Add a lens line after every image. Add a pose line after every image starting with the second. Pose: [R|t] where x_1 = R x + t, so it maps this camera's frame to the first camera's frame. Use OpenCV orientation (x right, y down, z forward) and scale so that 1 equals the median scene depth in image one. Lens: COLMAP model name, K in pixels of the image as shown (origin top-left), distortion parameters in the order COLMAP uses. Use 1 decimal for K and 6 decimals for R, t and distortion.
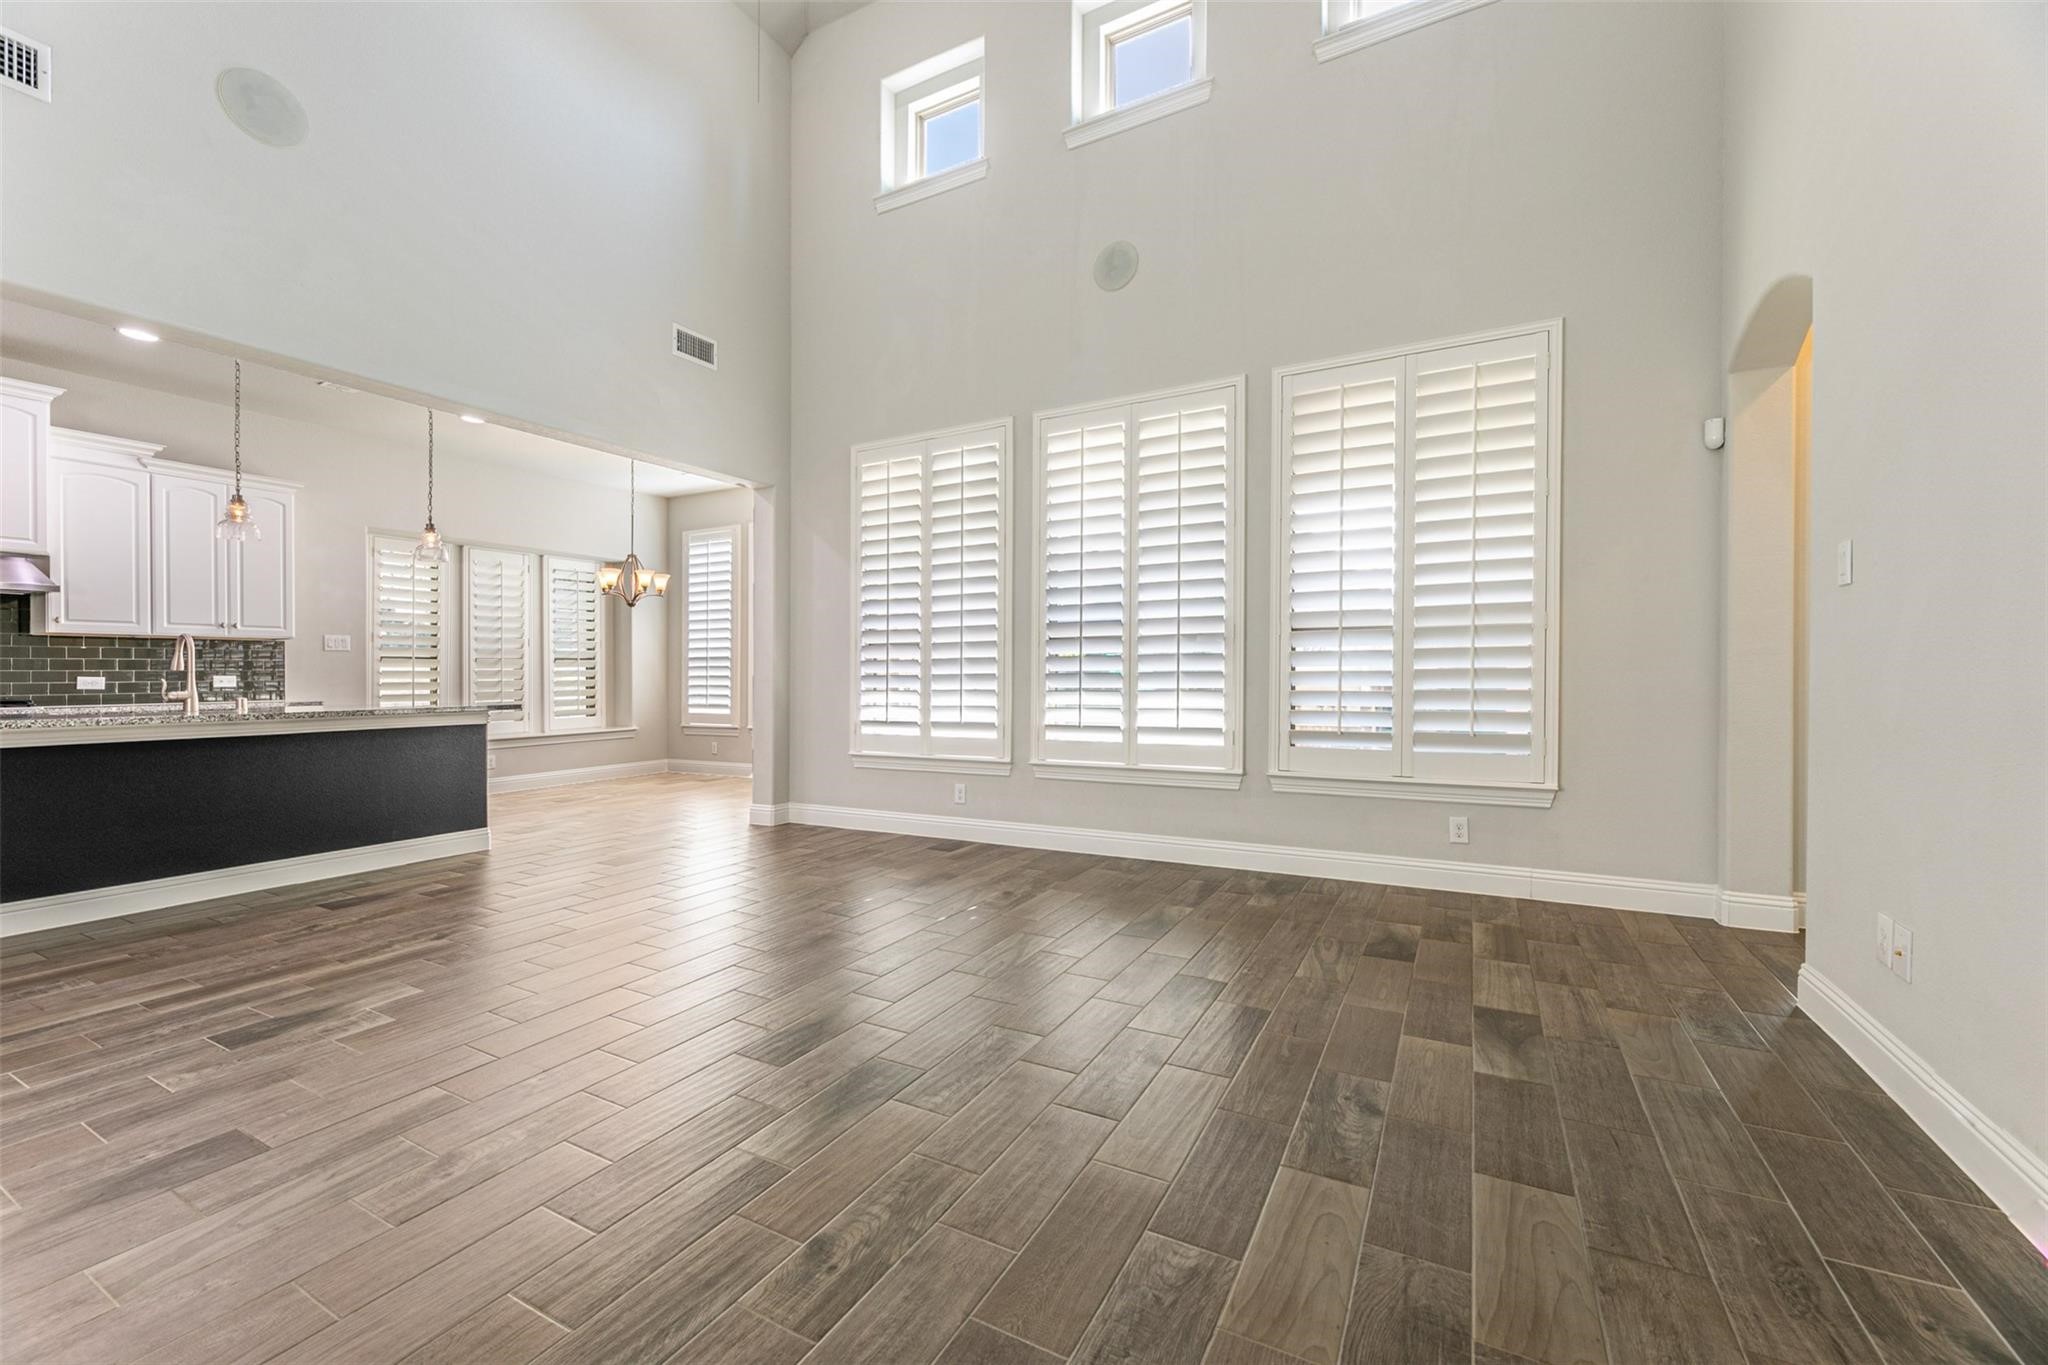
lens RADIAL K [[831.5, 0, 1023.1], [0, 831.5, 678.3], [0, 0, 1]] dist [-0.002279, 0.001094]
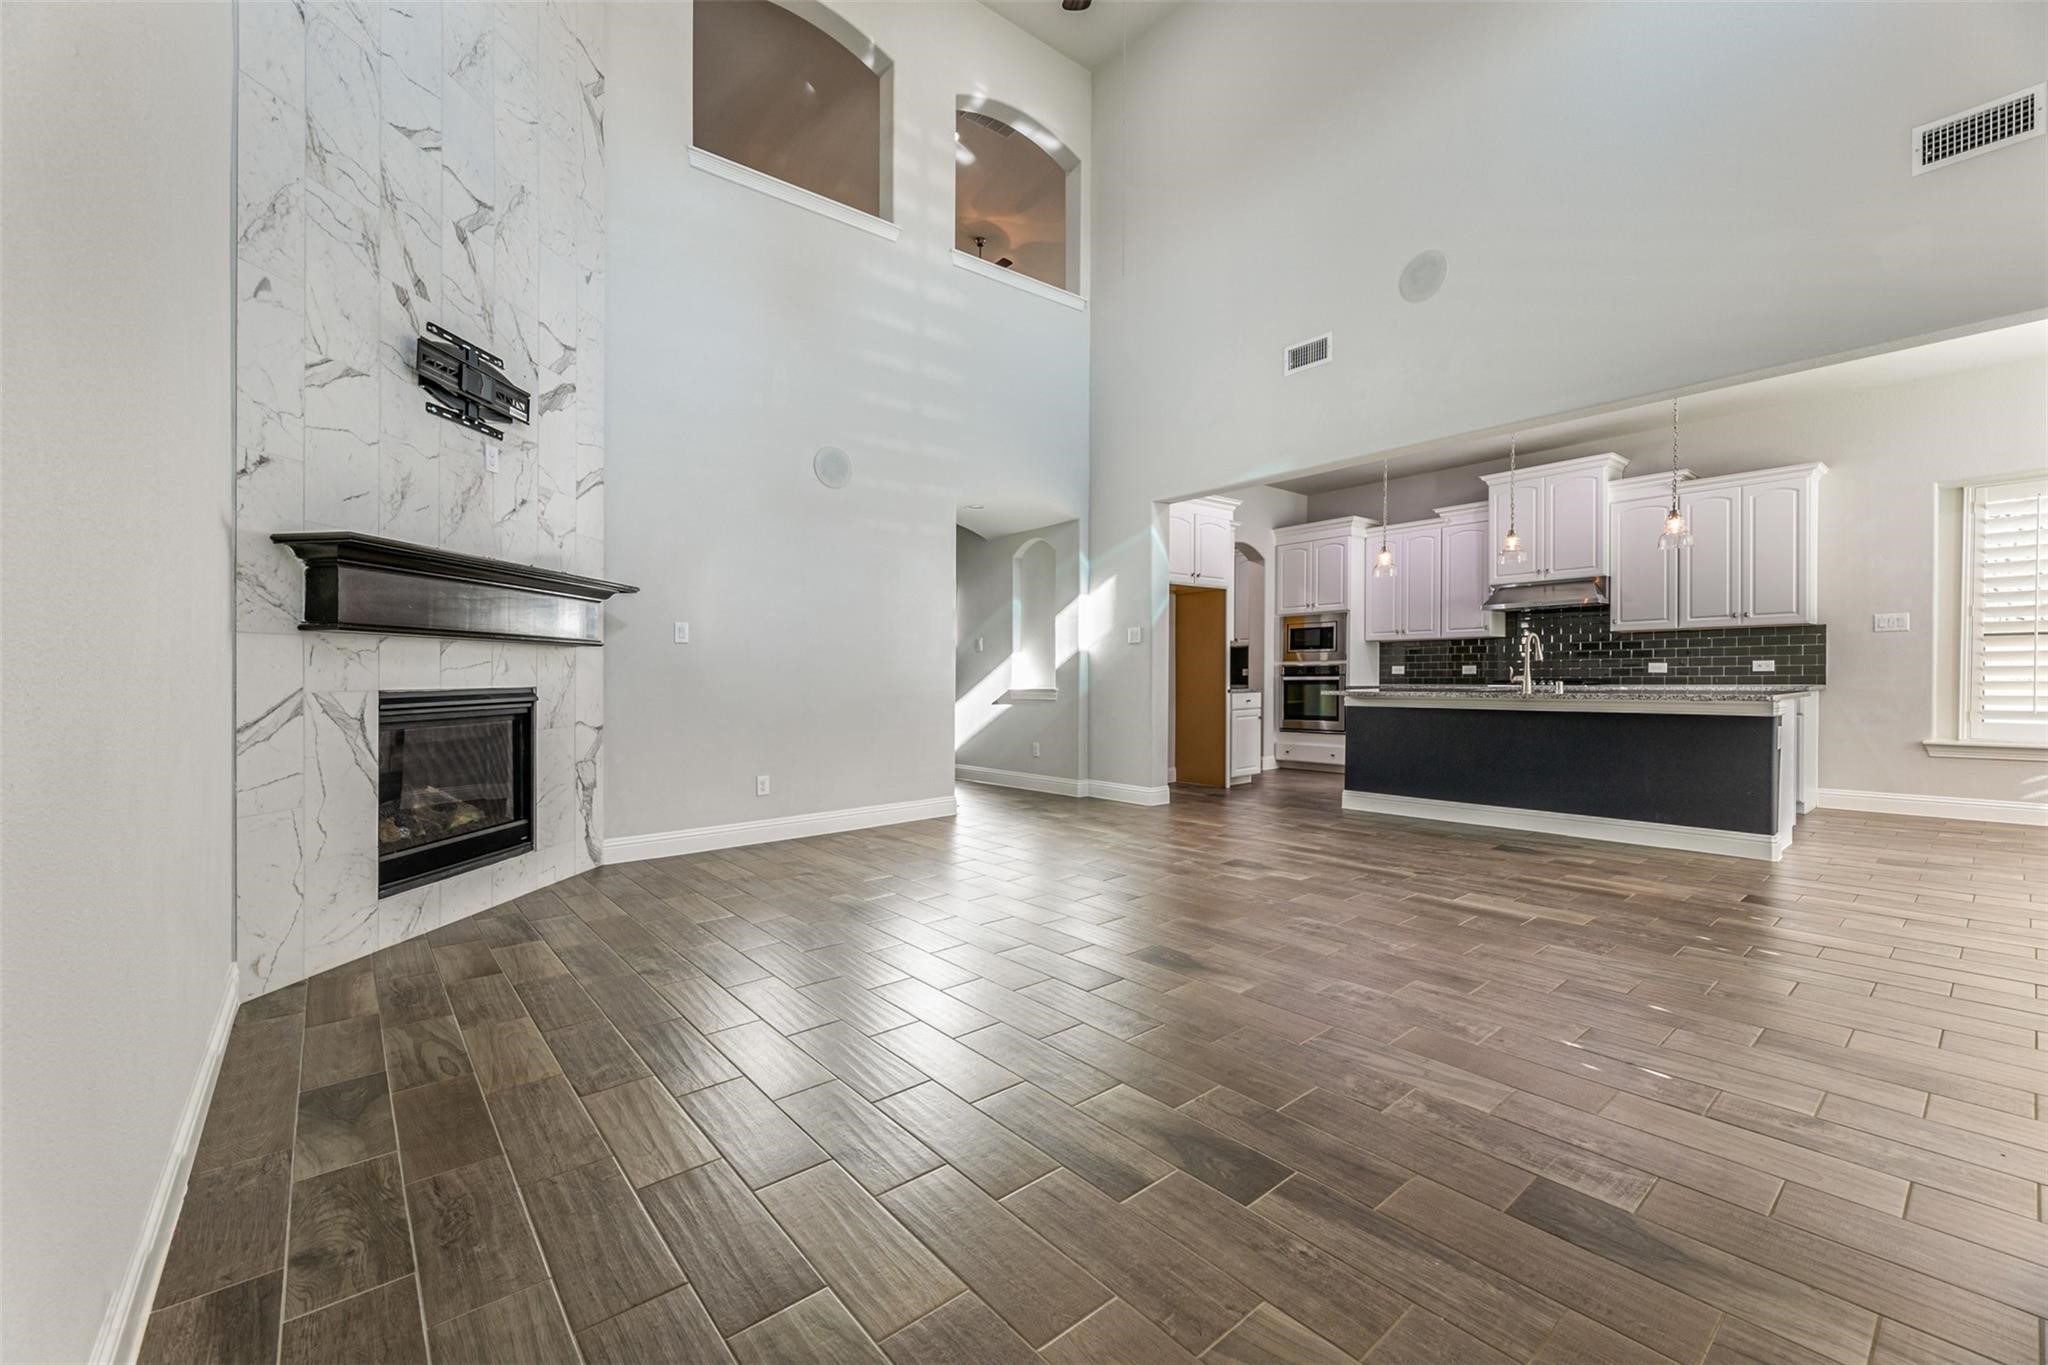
lens RADIAL K [[831.5, 0, 1012.1], [0, 831.5, 687.8], [0, 0, 1]] dist [-0.002279, 0.001094]
pose [[-0.379110, 0.025849, -0.924991, 0.380076], [0.010781, 0.999665, 0.023517, -0.003895], [0.925289, -0.001057, -0.379262, 0.486132]]
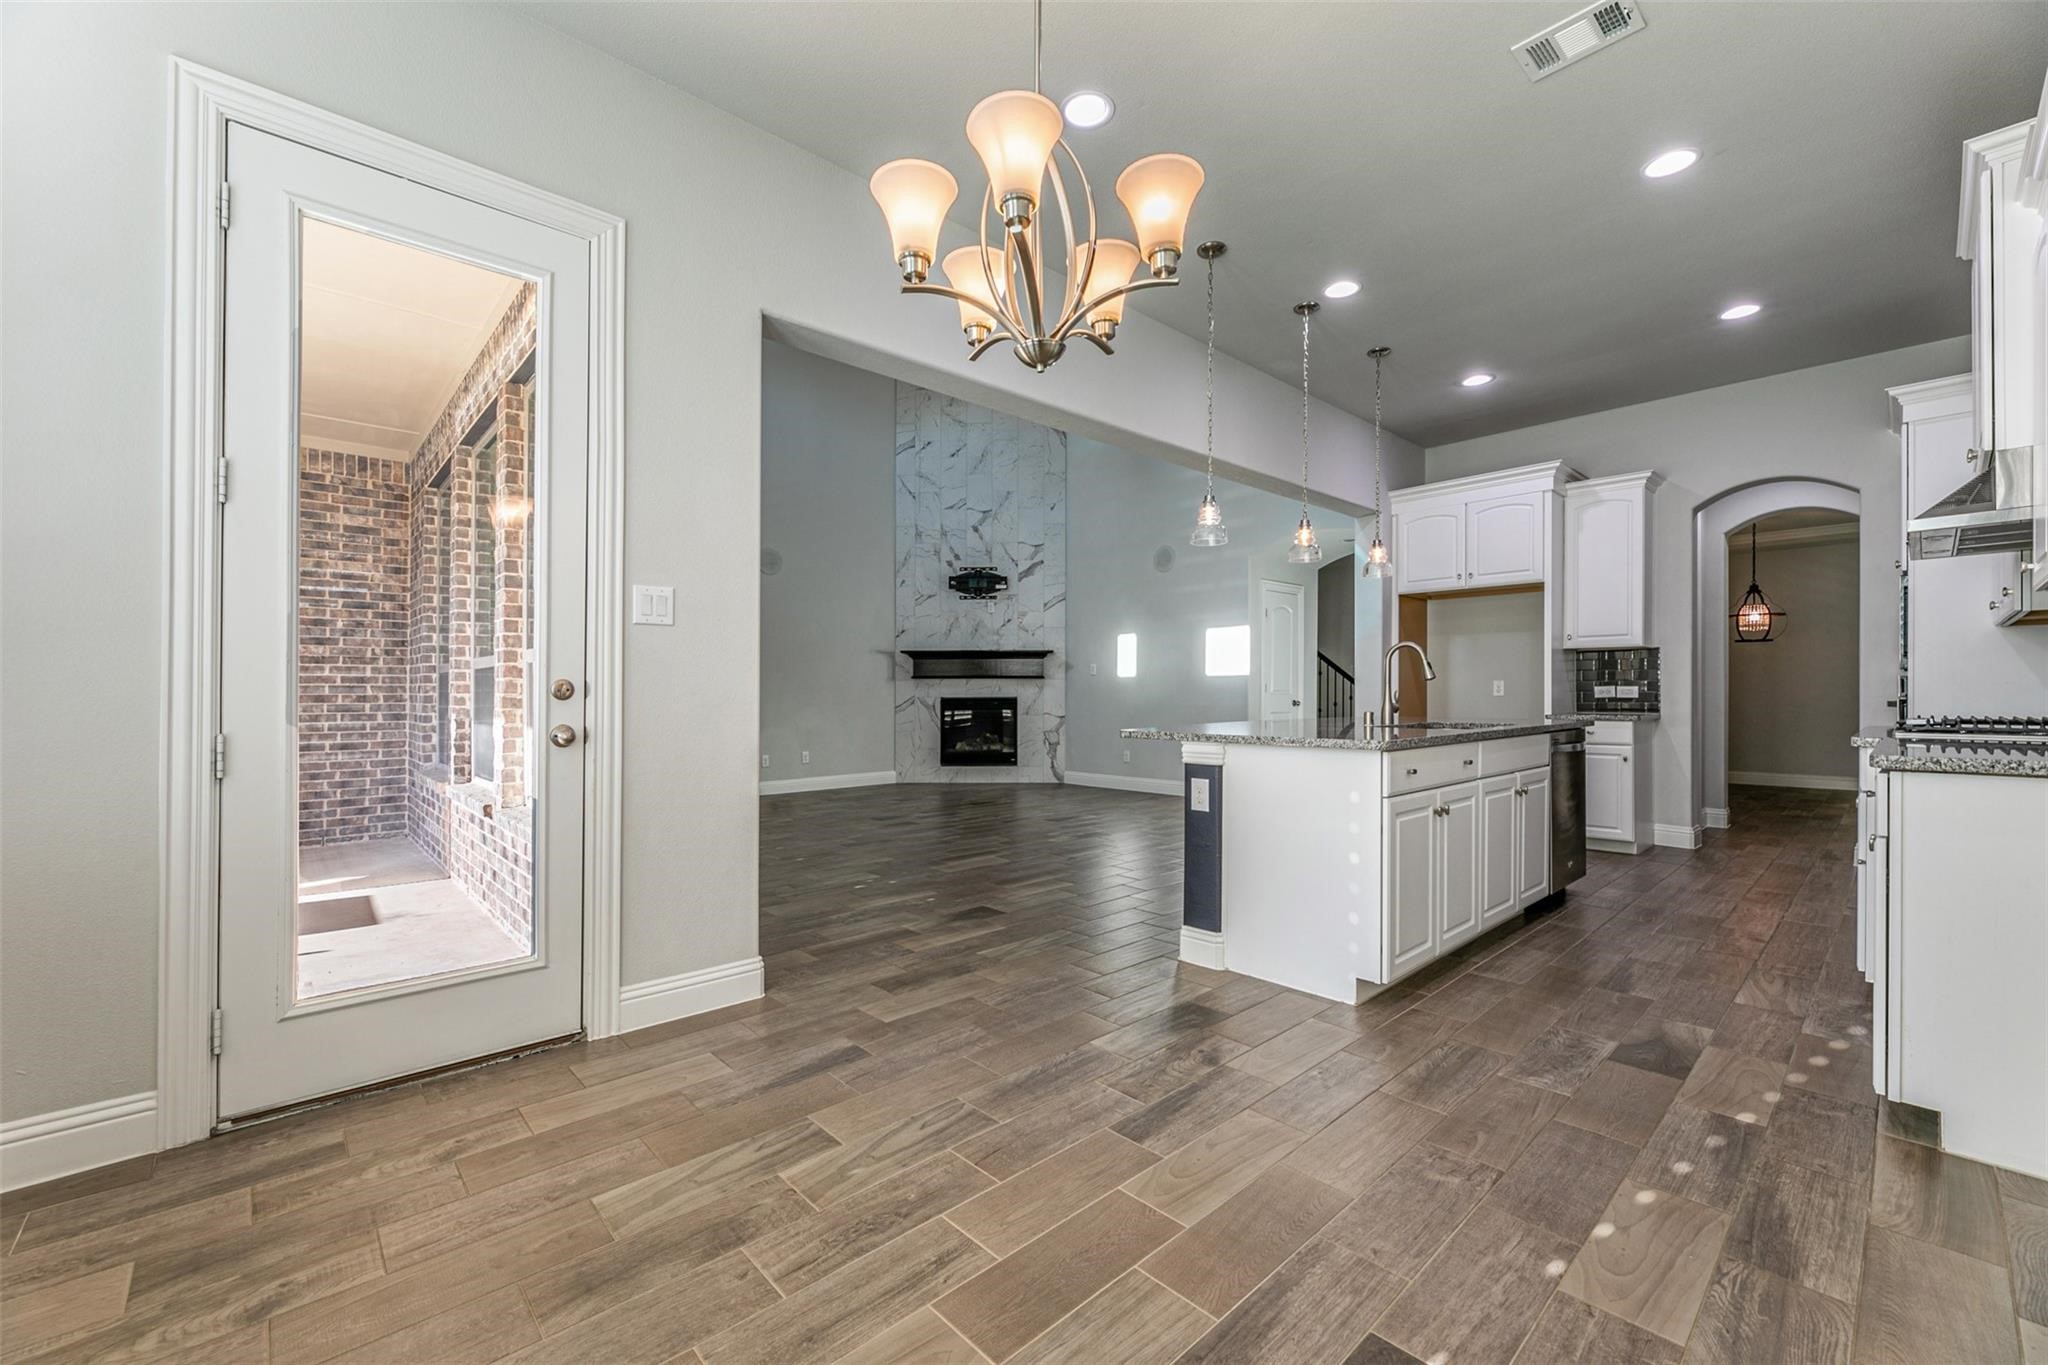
lens RADIAL K [[831.5, 0, 1025.2], [0, 831.5, 683.3], [0, 0, 1]] dist [-0.002279, 0.001094]
pose [[-0.947010, 0.015652, 0.320823, -0.605808], [0.012543, 0.999852, -0.011757, -0.000170], [-0.320960, -0.007110, -0.947066, 1.363426]]
